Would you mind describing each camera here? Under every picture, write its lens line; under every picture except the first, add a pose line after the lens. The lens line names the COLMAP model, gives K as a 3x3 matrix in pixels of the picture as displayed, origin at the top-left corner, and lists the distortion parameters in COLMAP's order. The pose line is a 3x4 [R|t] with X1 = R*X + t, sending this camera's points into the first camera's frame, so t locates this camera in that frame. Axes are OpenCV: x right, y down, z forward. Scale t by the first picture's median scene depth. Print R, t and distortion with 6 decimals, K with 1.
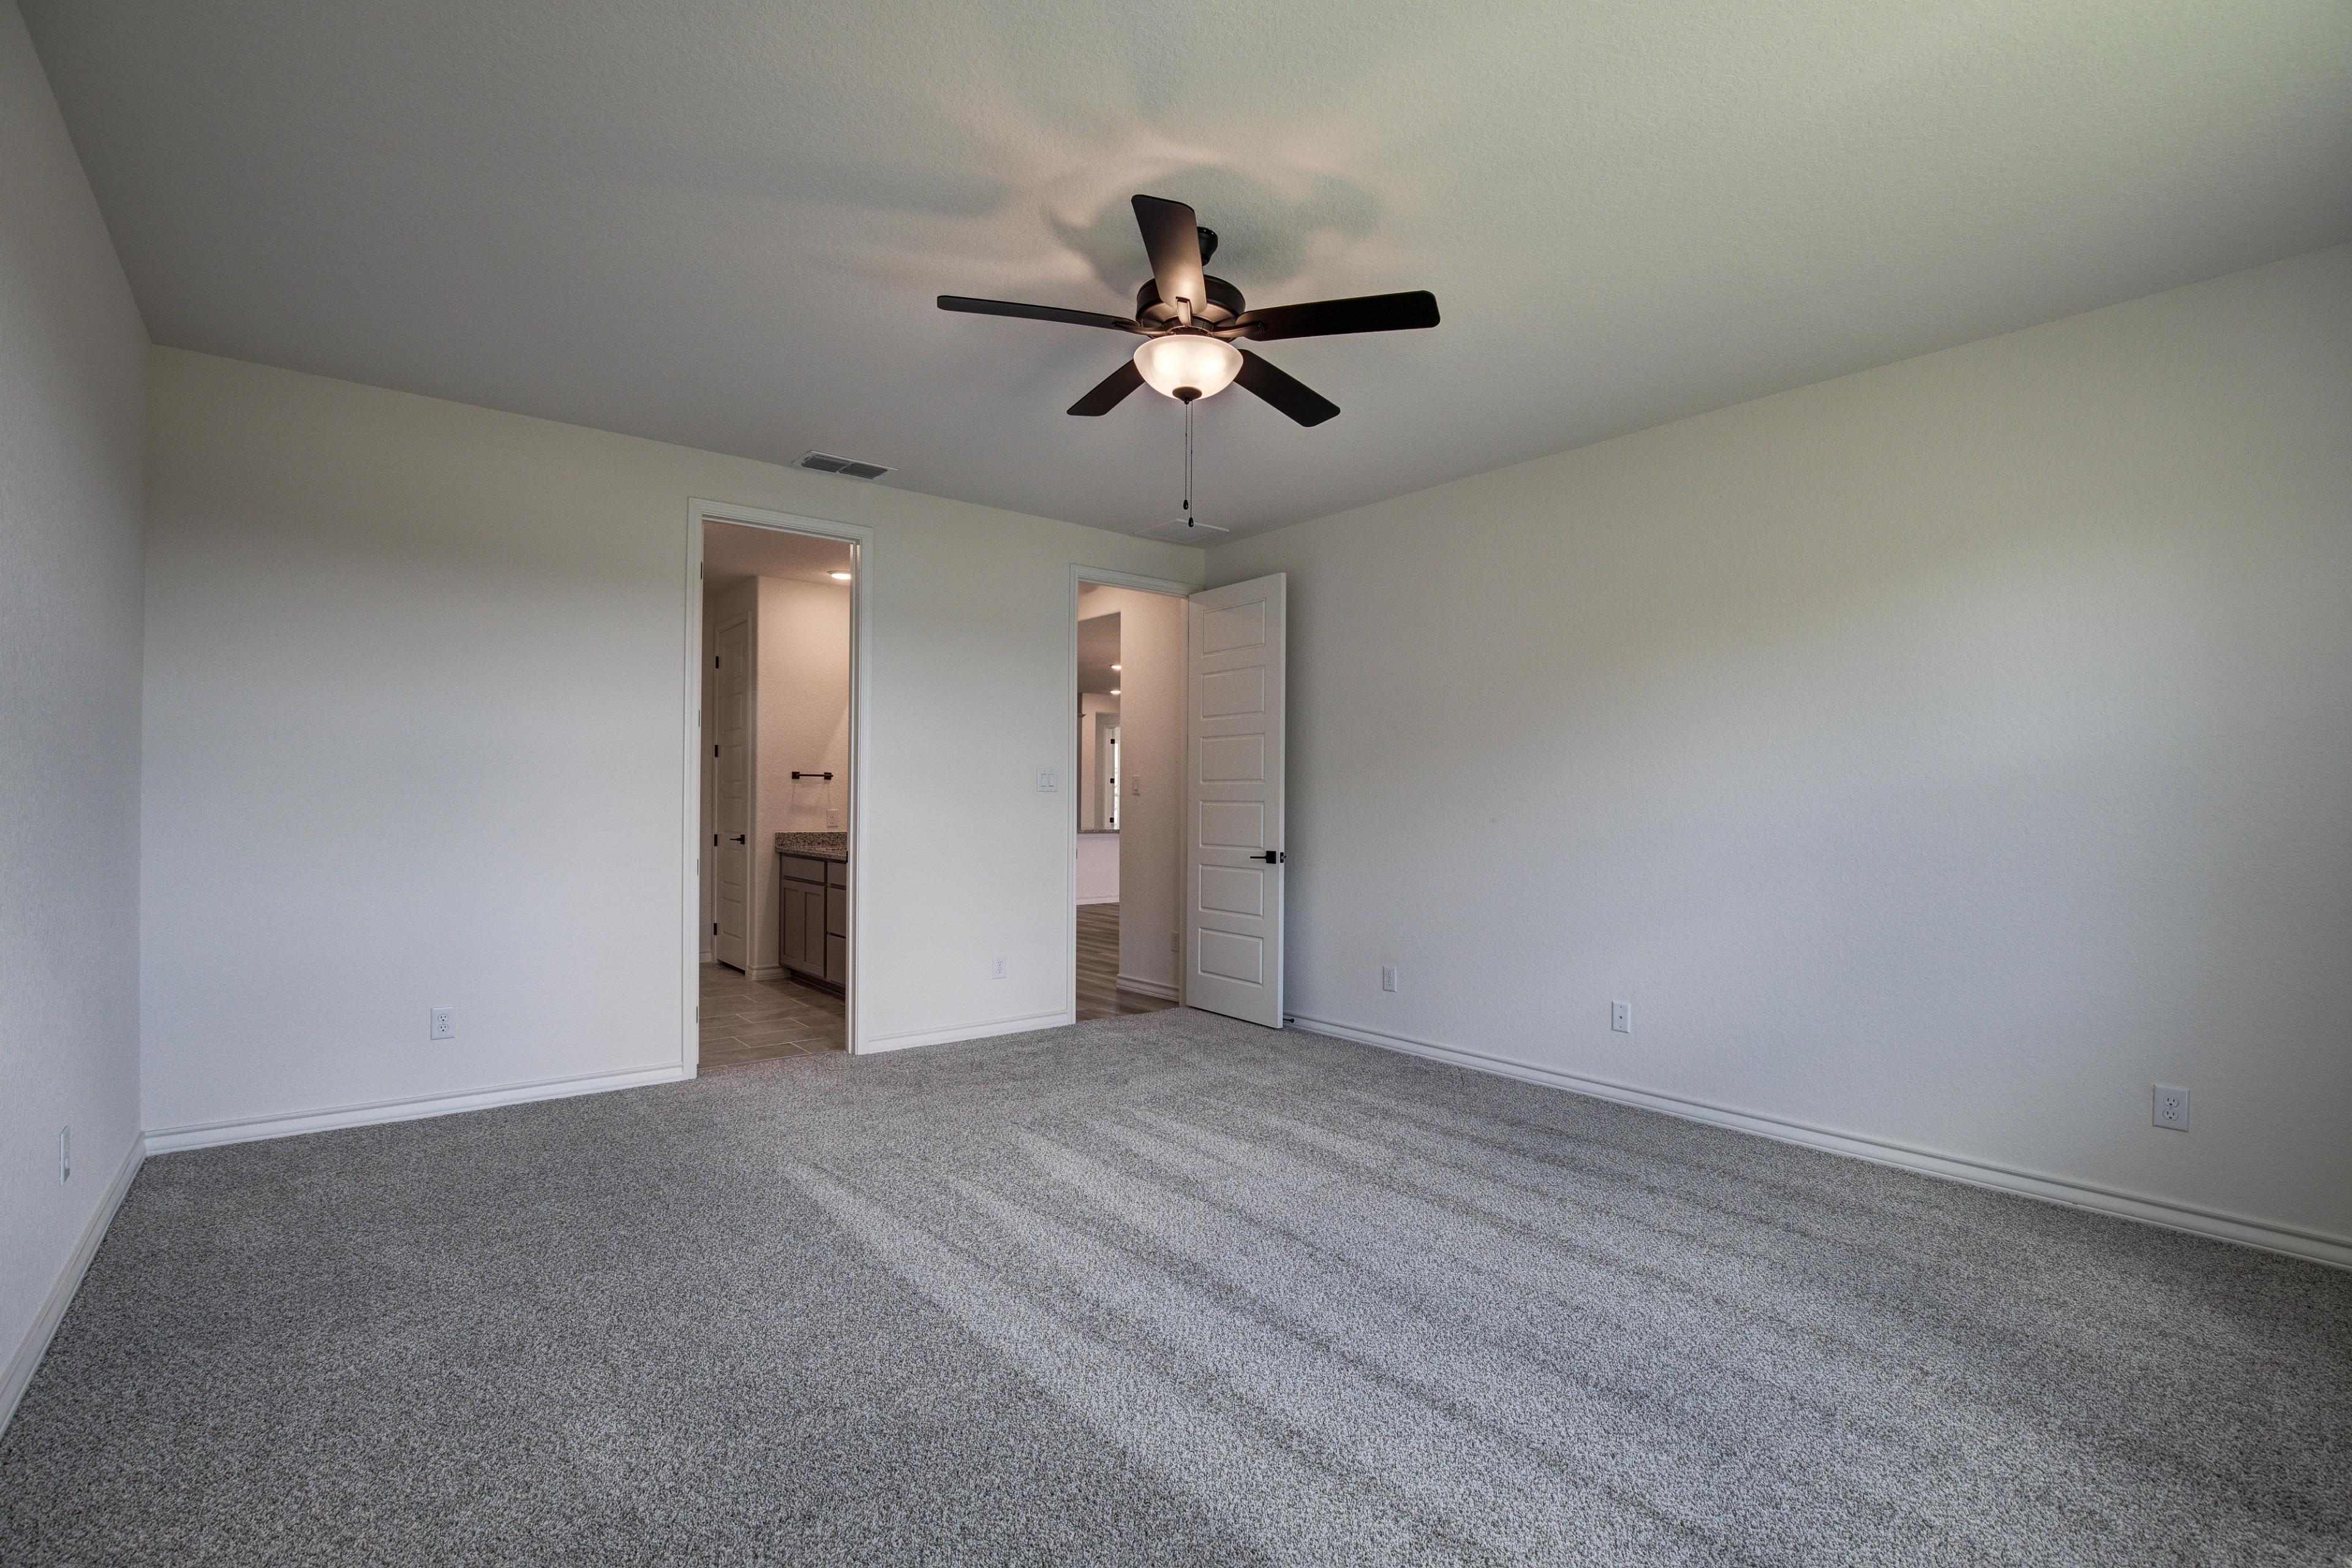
lens RADIAL K [[1079.2, 0, 1168.8], [0, 1079.2, 805.6], [0, 0, 1]] dist [-0.025193, 0.001787]
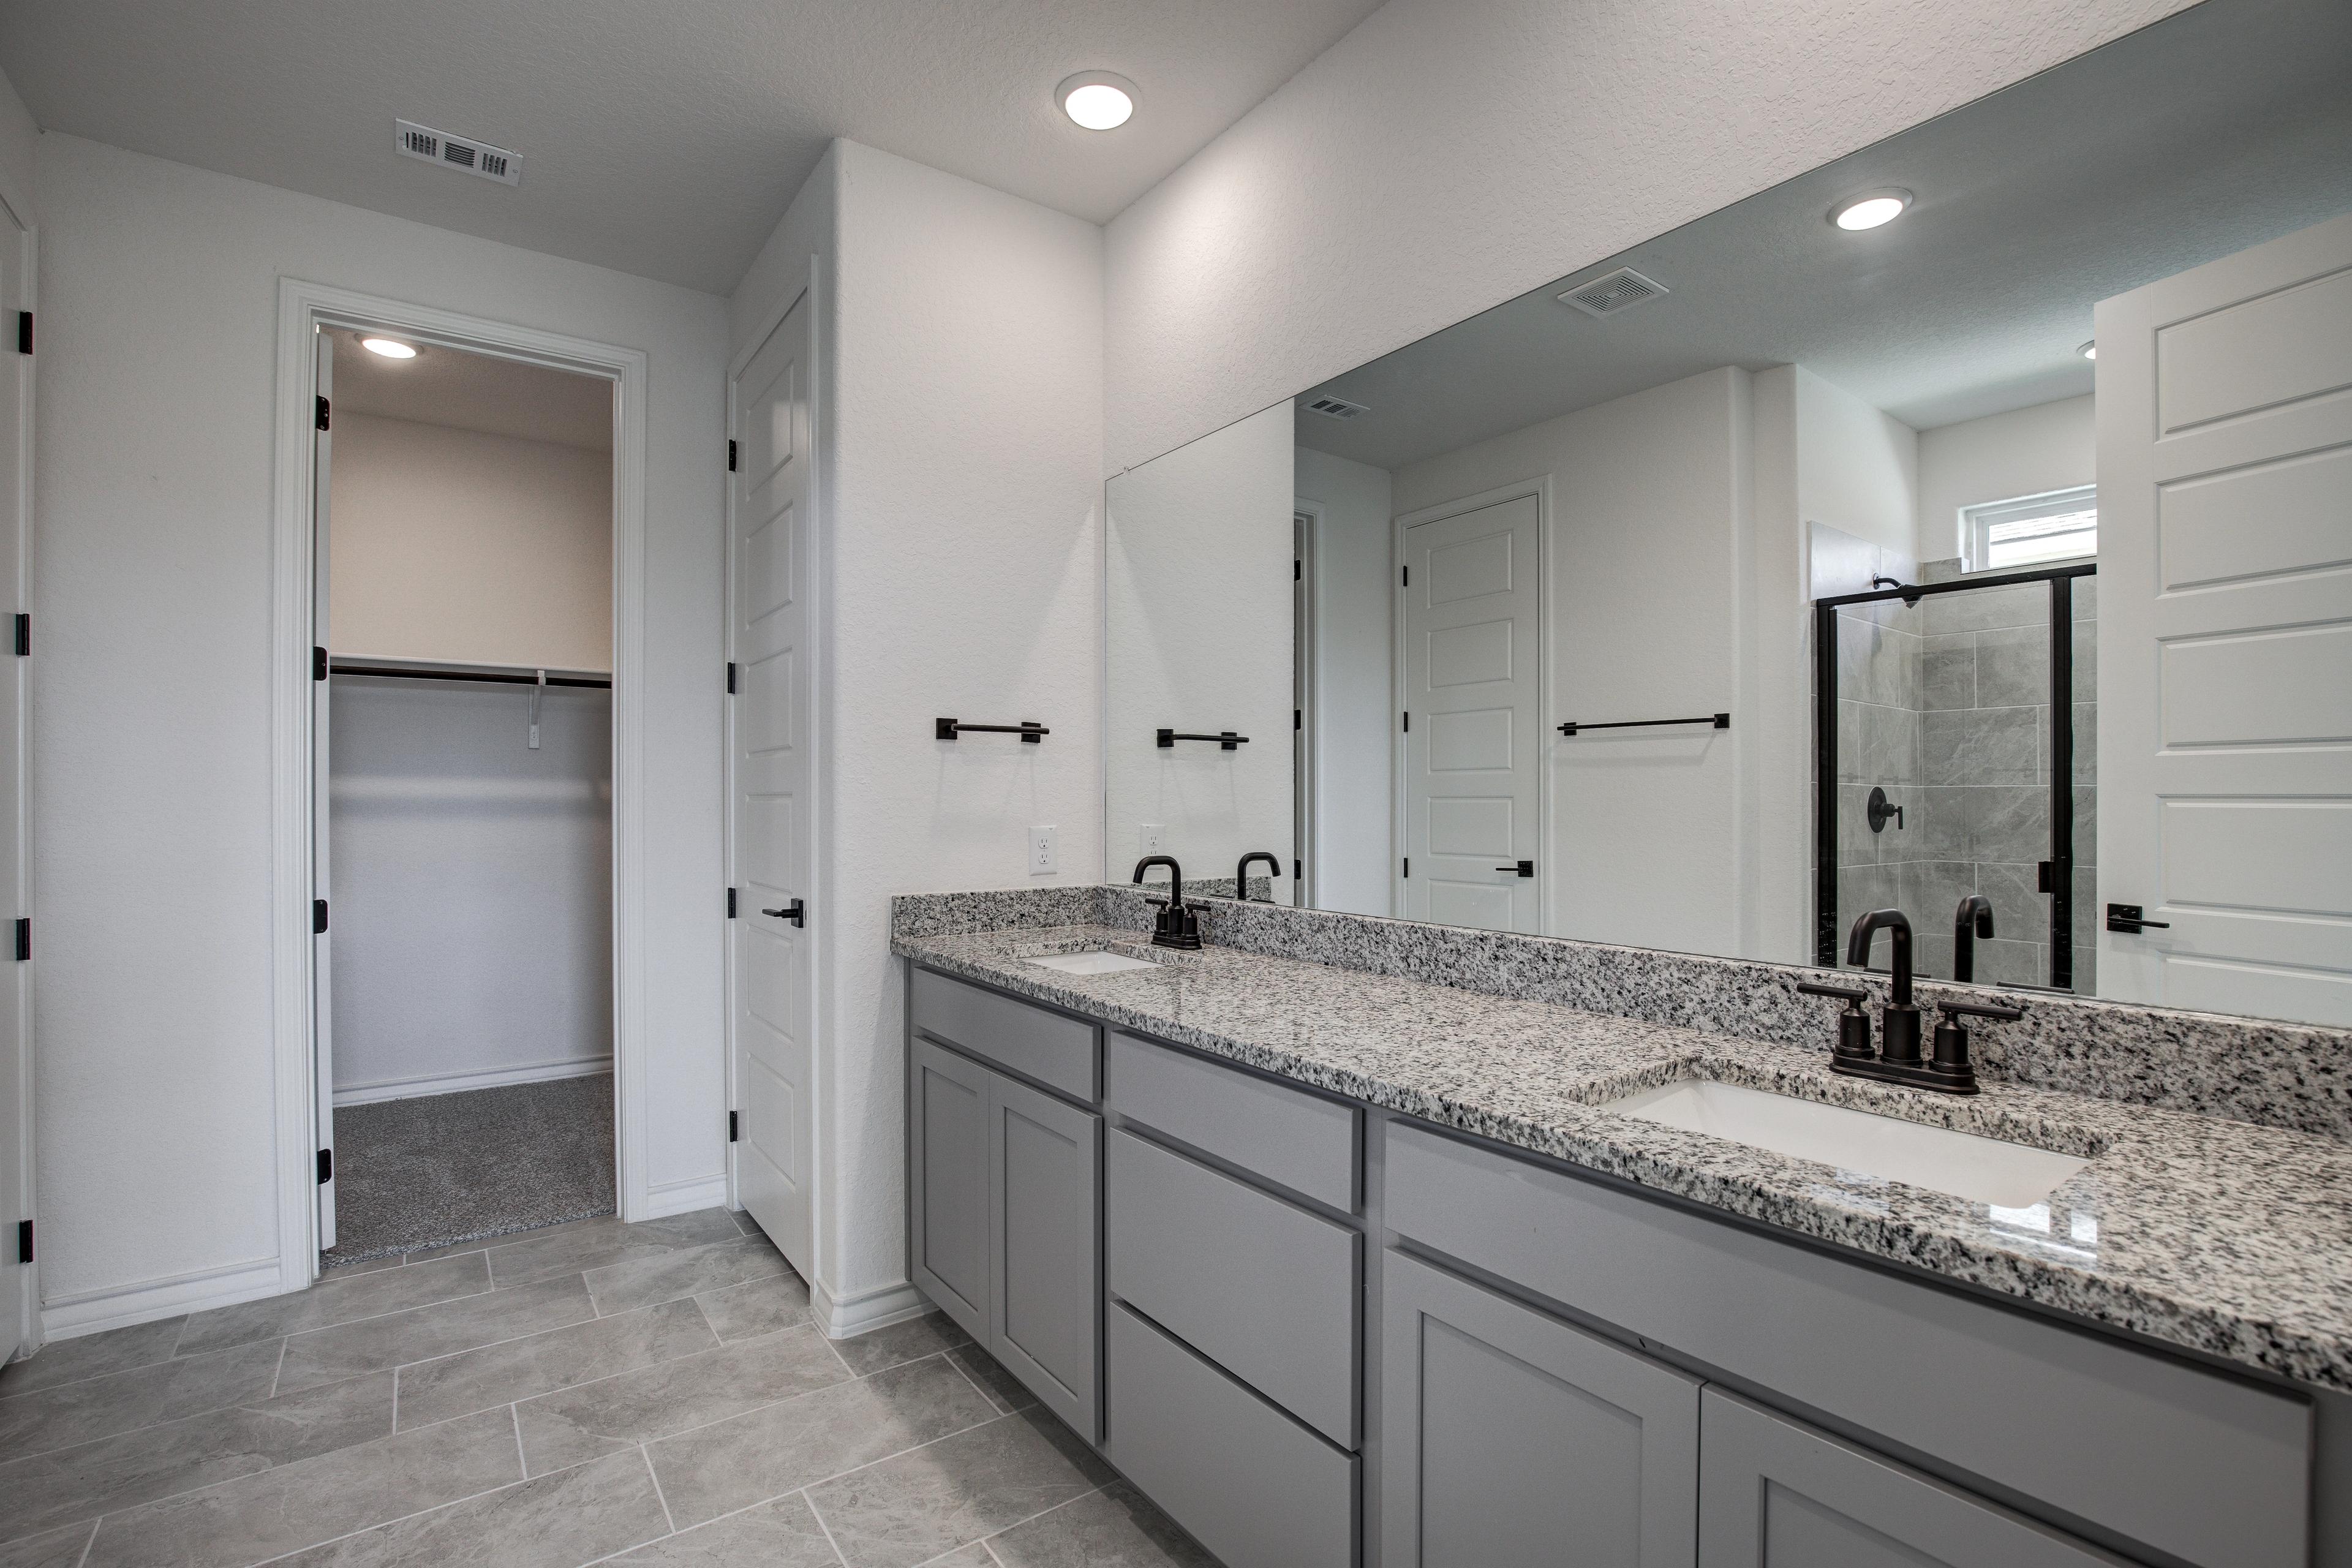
lens RADIAL K [[1079.2, 0, 1178.8], [0, 1079.2, 792.4], [0, 0, 1]] dist [-0.025193, 0.001787]
pose [[0.999095, -0.007561, -0.041861, -0.260932], [0.007401, 0.999965, -0.003973, -0.005467], [0.041890, 0.003660, 0.999116, 0.664259]]
